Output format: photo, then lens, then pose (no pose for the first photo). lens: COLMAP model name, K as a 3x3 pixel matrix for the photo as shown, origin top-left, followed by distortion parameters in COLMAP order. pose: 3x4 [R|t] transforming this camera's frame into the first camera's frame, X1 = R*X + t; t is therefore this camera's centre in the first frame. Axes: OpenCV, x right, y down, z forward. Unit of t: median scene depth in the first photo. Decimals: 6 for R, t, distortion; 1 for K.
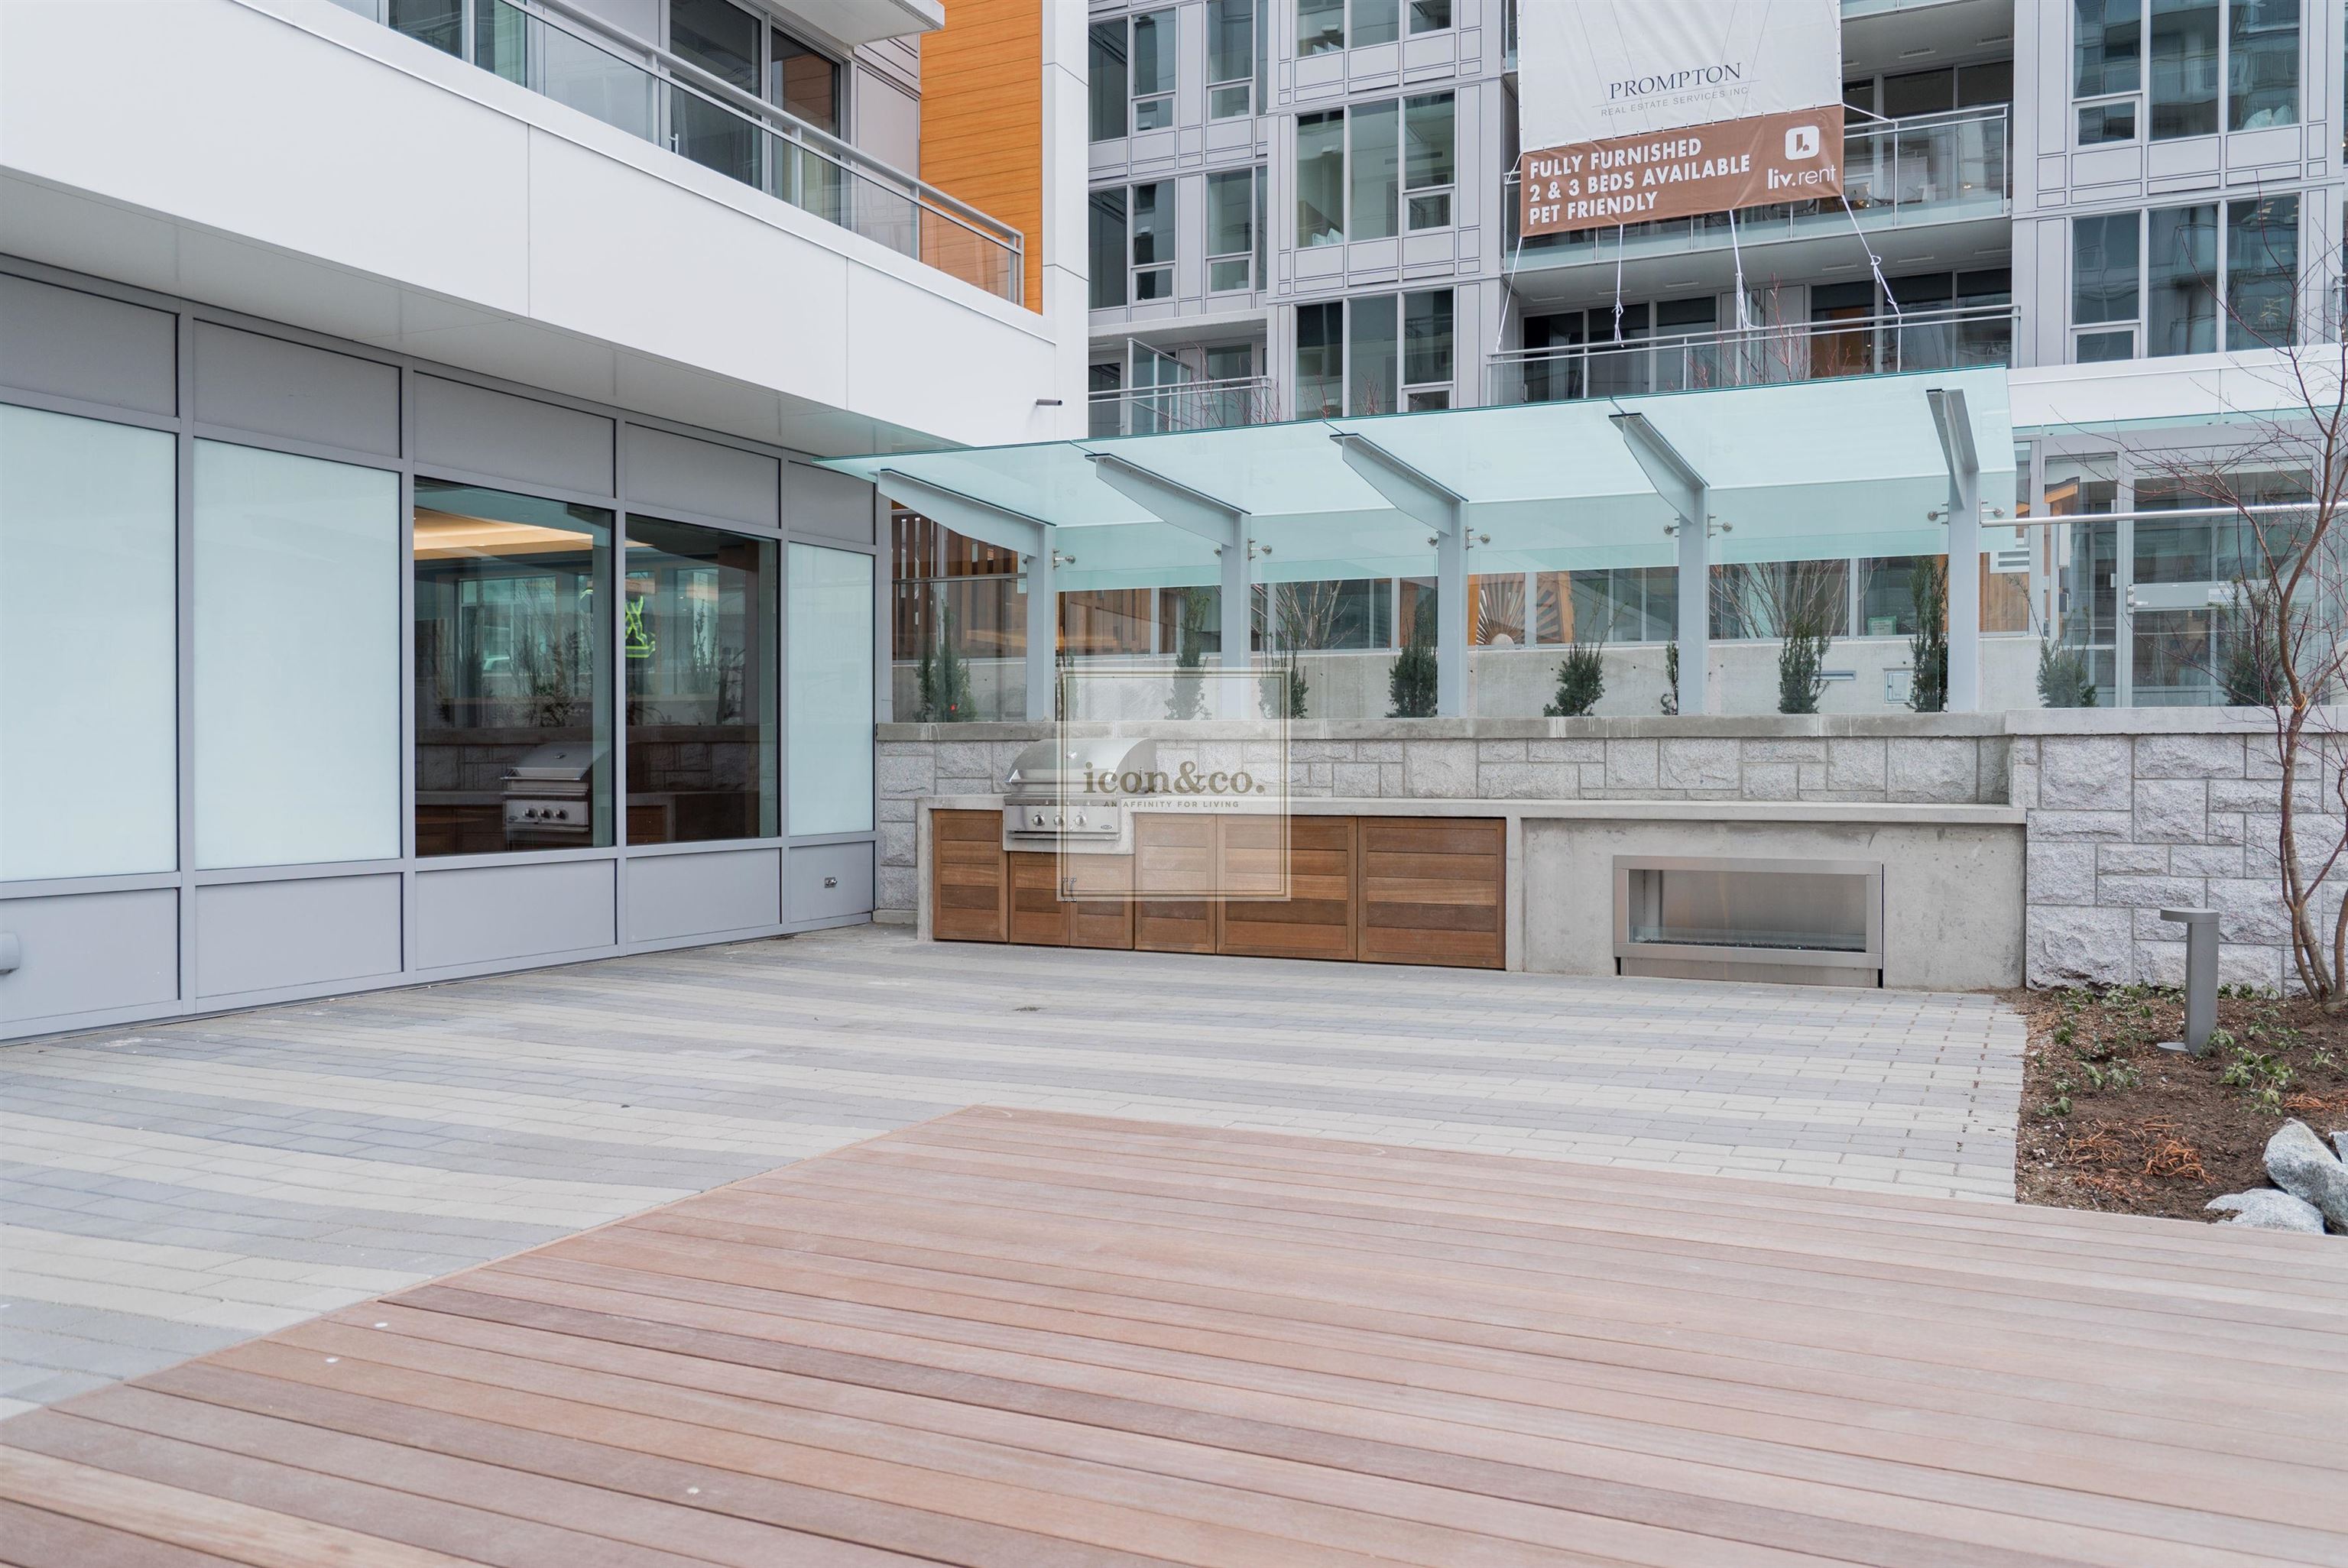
lens RADIAL K [[1853.4, 0, 1174.0], [0, 1853.4, 784.0], [0, 0, 1]] dist [0.004267, 0.002174]
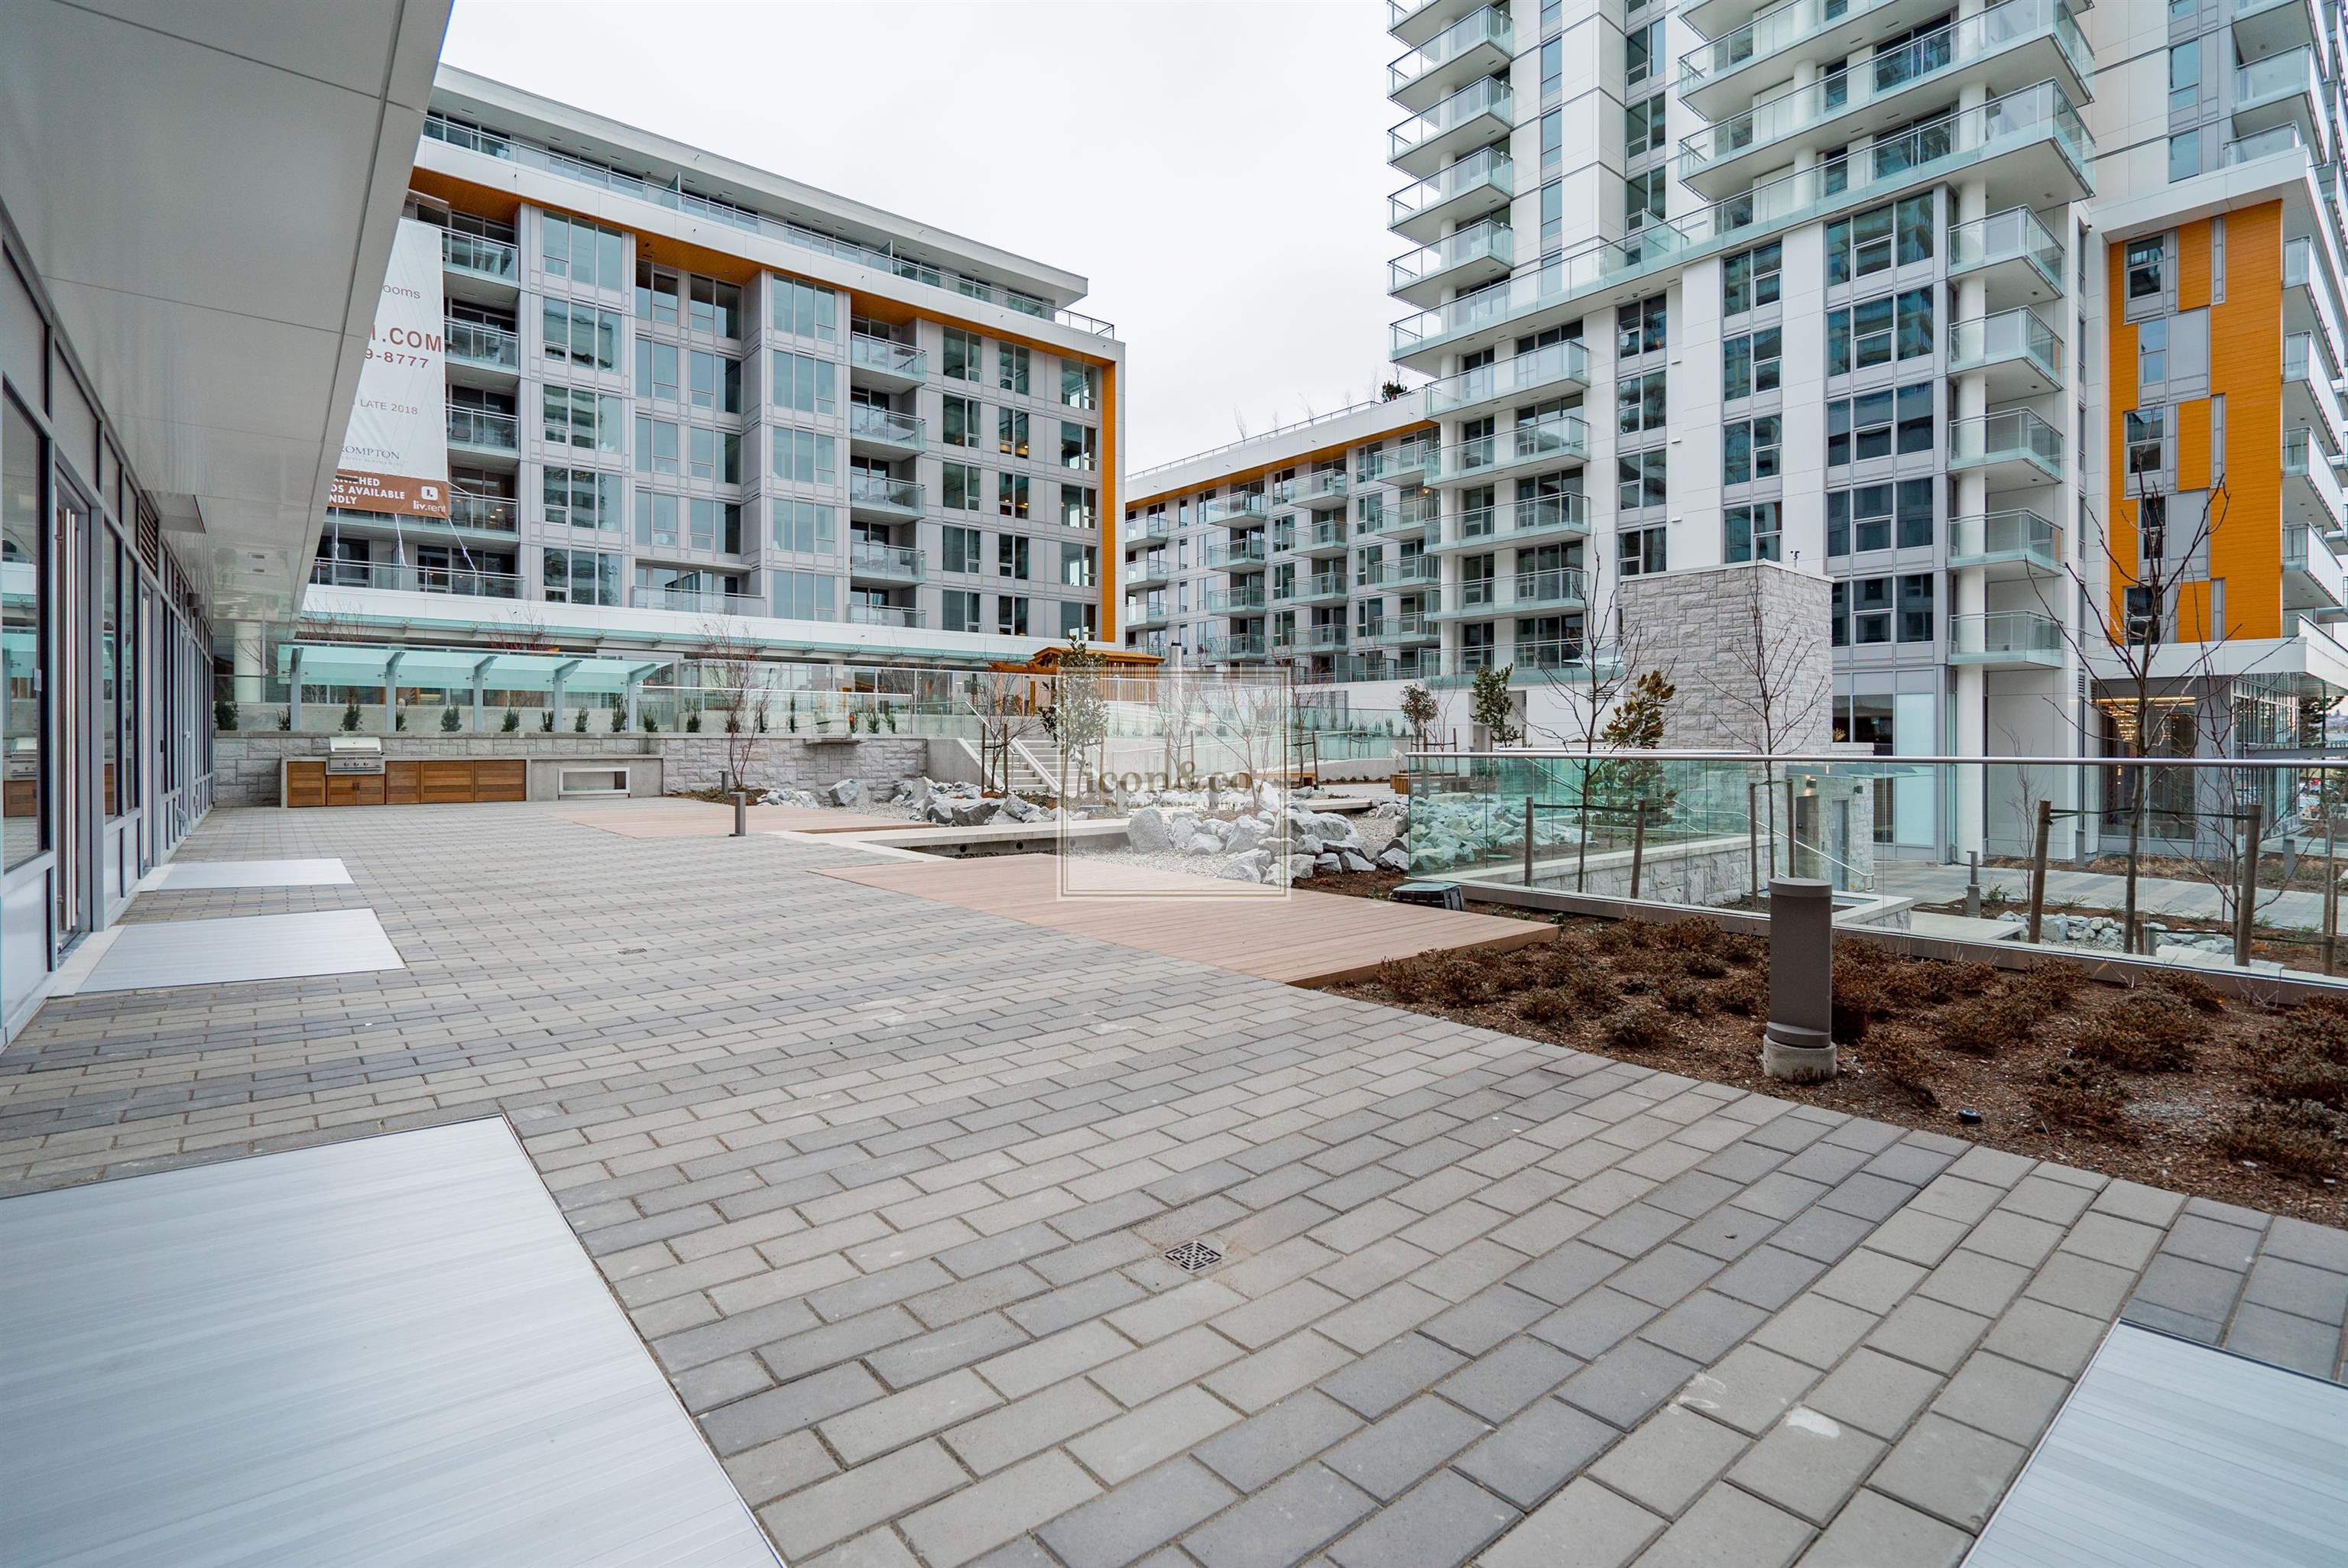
lens RADIAL K [[1059.0, 0, 1165.8], [0, 1059.0, 775.4], [0, 0, 1]] dist [-0.000700, 0.000055]
pose [[0.428524, -0.023538, 0.903224, -0.528850], [0.016498, 0.999698, 0.018225, 0.014045], [-0.903380, 0.007091, 0.428783, -0.478697]]
